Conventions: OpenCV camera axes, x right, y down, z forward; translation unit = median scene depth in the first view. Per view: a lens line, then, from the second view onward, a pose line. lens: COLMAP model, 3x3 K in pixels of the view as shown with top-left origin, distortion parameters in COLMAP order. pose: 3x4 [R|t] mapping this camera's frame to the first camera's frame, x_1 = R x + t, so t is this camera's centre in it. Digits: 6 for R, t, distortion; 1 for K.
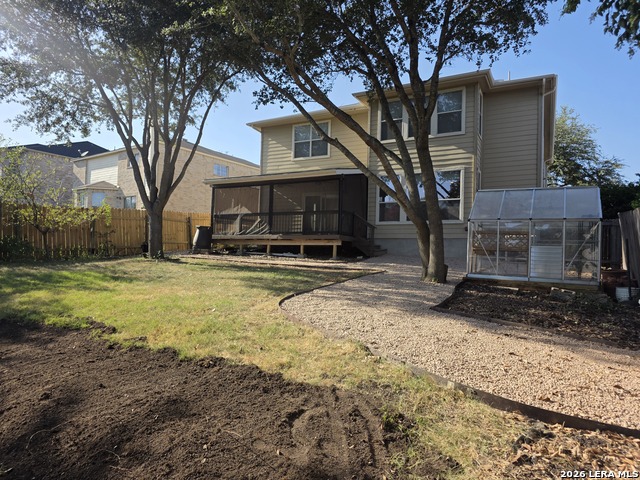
lens RADIAL K [[428.8, 0, 320.0], [0, 428.8, 240.0], [0, 0, 1]] dist [0.003375, -0.002227]
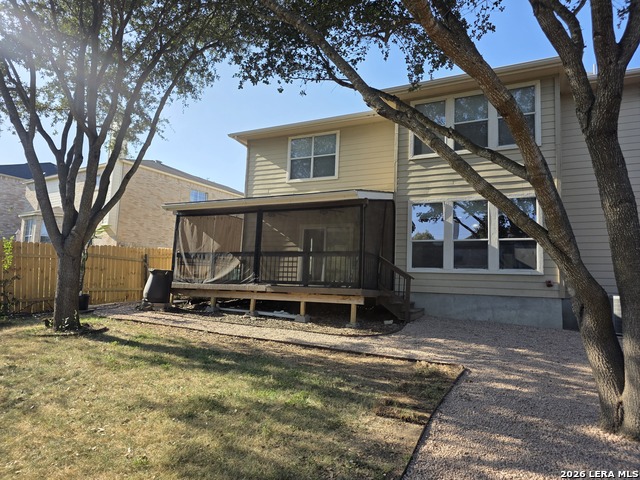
lens RADIAL K [[428.8, 0, 320.0], [0, 428.8, 240.0], [0, 0, 1]] dist [0.003375, -0.002227]
pose [[0.999132, 0.019946, 0.036561, -0.039360], [-0.017102, 0.996921, -0.076524, -0.031975], [-0.037975, 0.075833, 0.996397, 0.302386]]
